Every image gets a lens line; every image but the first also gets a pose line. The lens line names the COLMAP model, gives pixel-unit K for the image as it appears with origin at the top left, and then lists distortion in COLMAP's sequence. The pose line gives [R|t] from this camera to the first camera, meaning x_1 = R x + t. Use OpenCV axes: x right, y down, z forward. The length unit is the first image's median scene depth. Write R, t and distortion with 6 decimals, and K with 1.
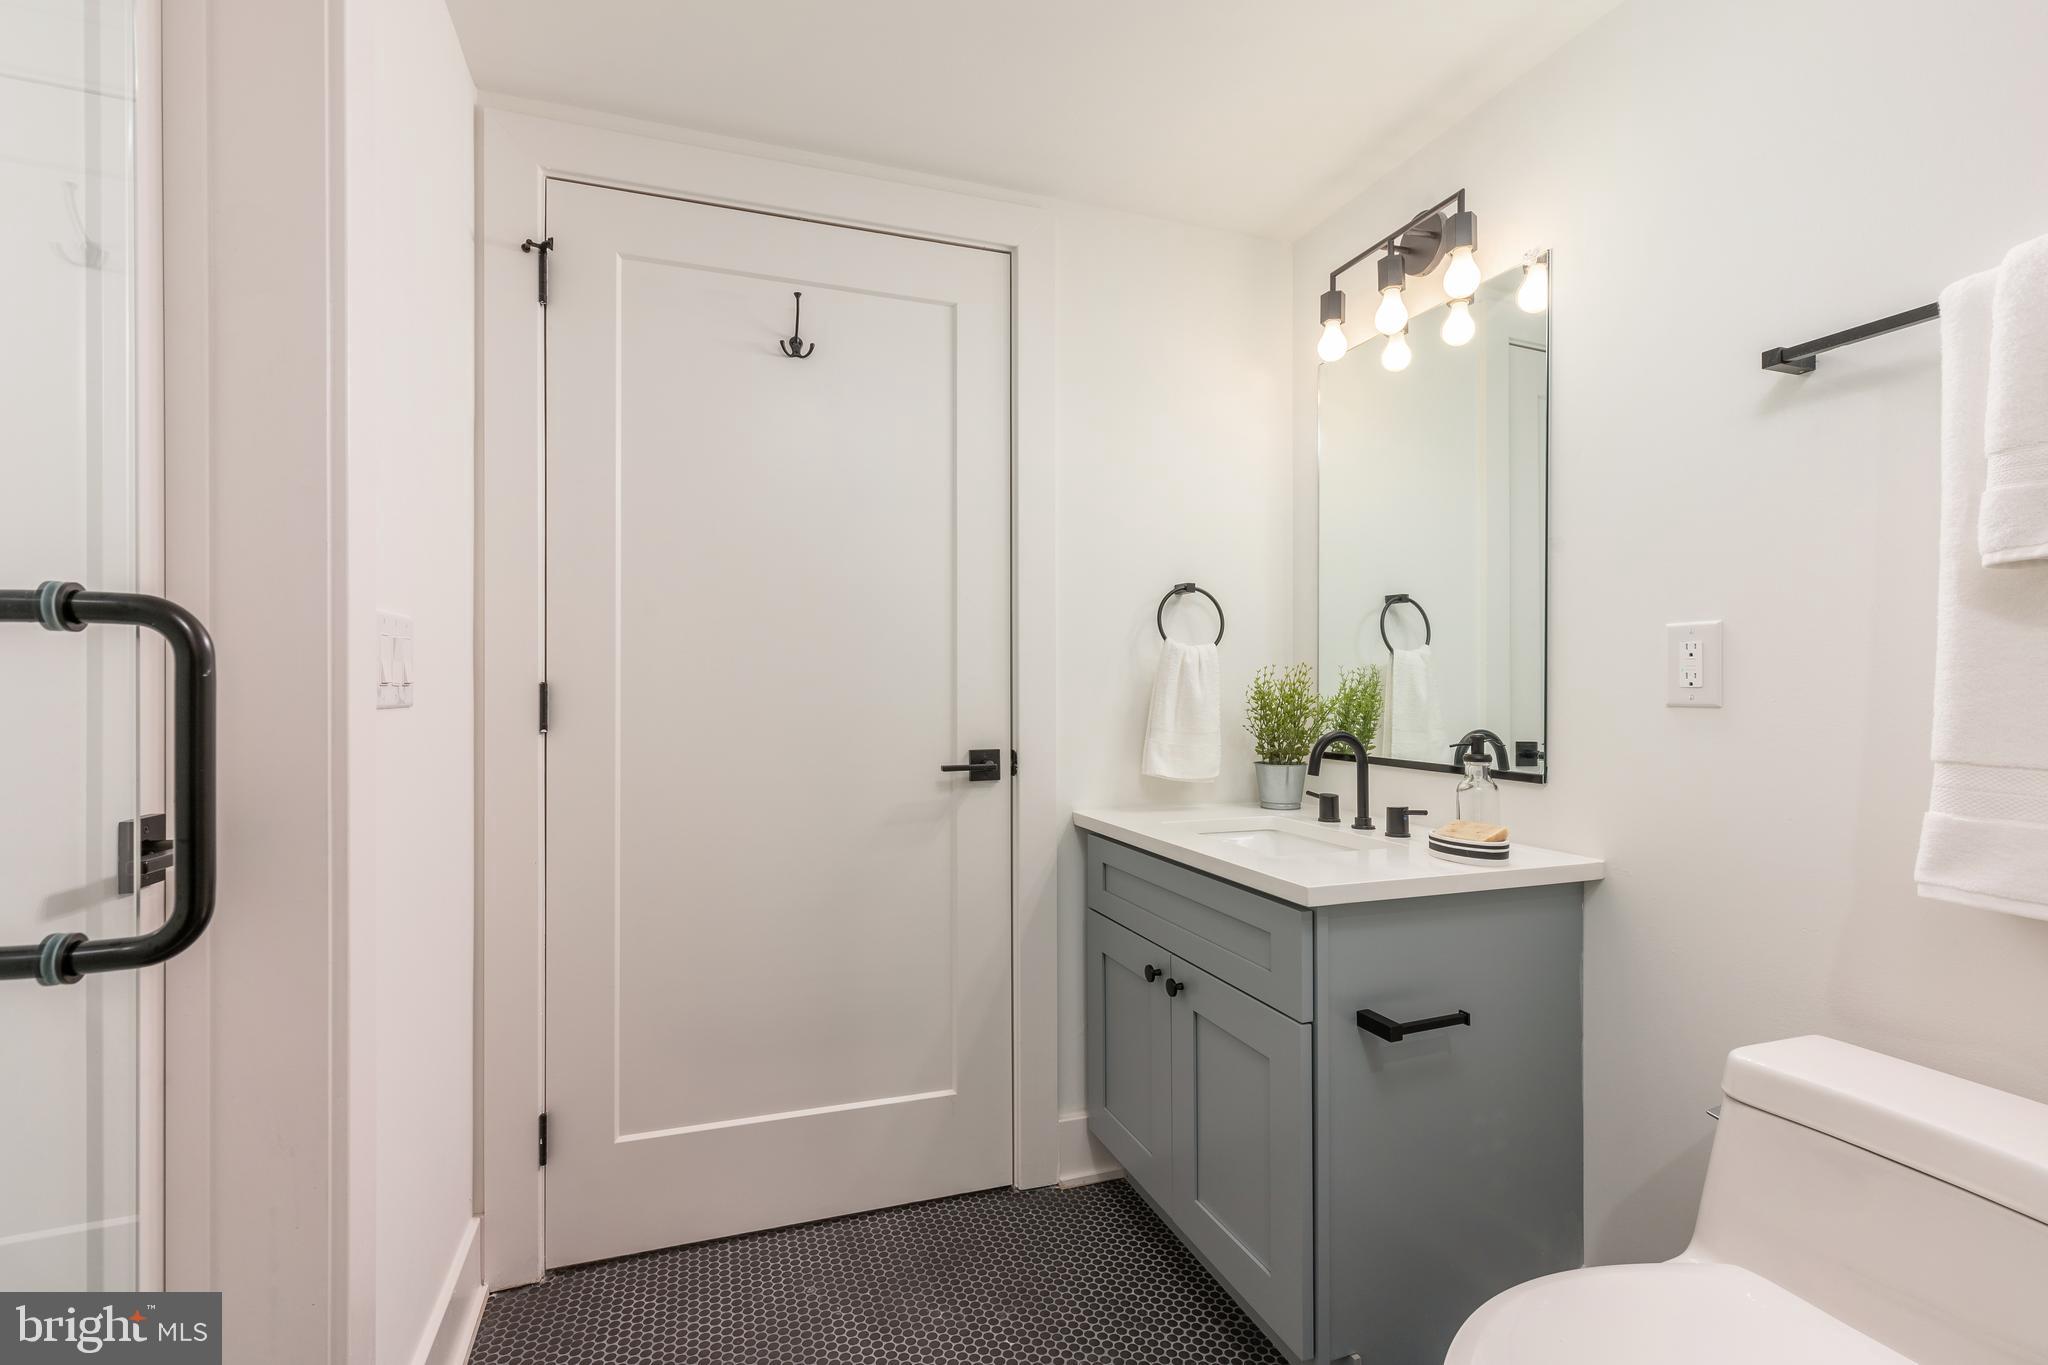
lens RADIAL K [[927.4, 0, 1045.9], [0, 927.4, 689.9], [0, 0, 1]] dist [0.003061, -0.000194]
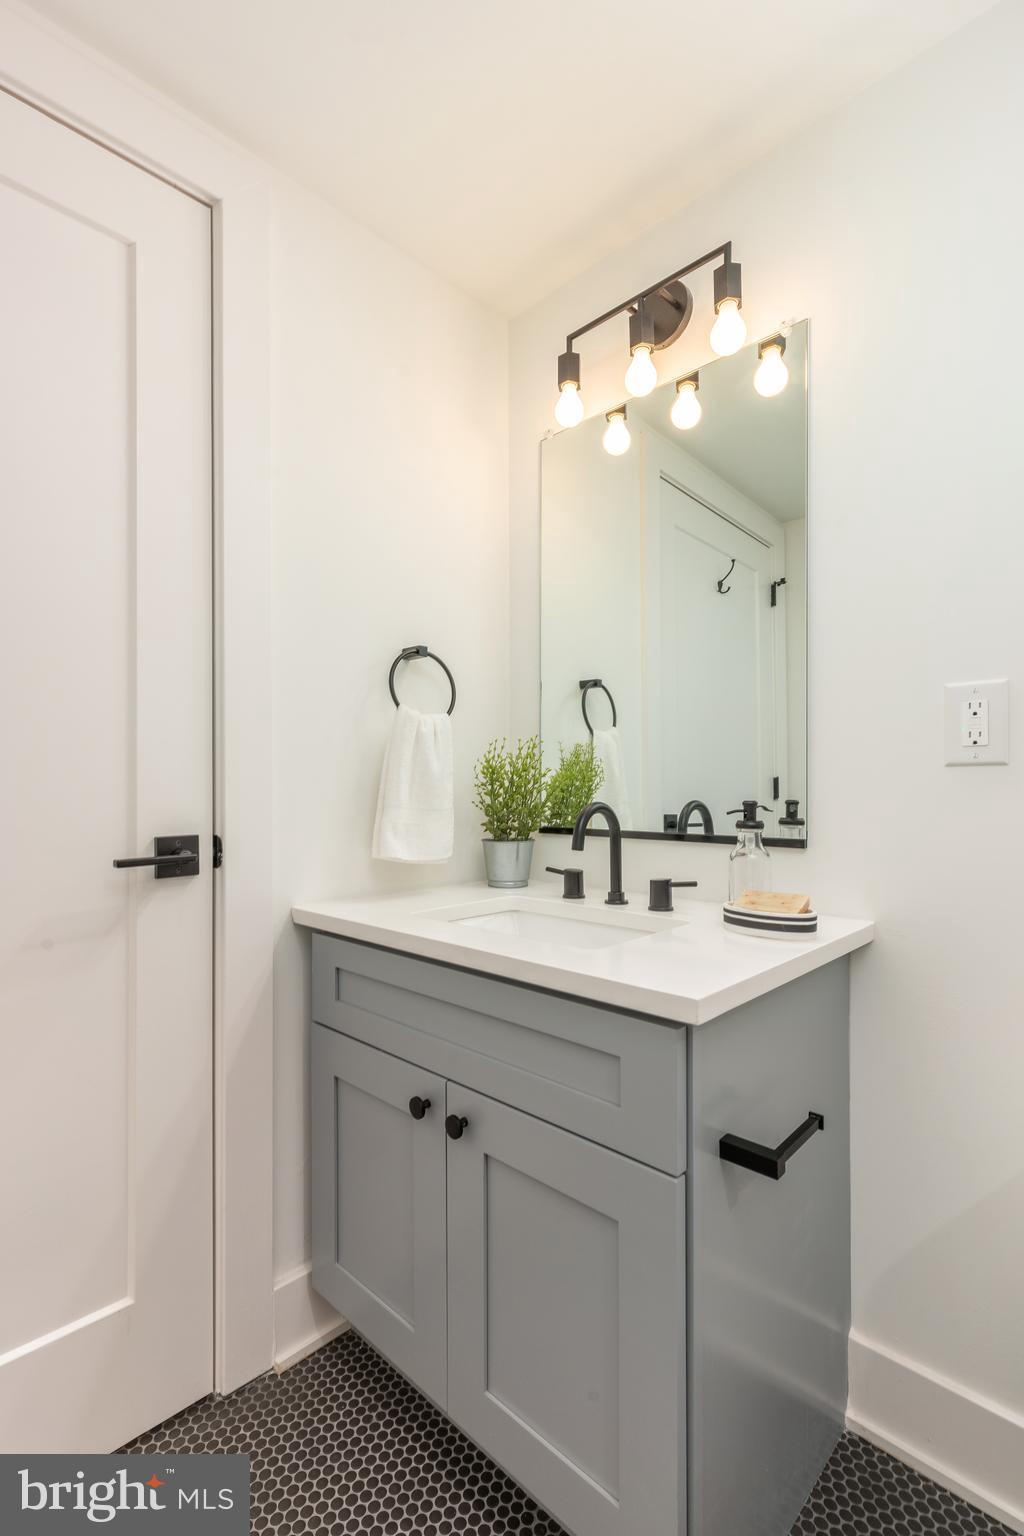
lens RADIAL K [[695.5, 0, 499.2], [0, 695.5, 777.9], [0, 0, 1]] dist [0.003061, -0.000194]
pose [[0.908985, -0.000551, 0.416829, -0.063065], [0.008125, 0.999833, -0.016397, 0.027768], [-0.416751, 0.018292, 0.908837, 0.363512]]
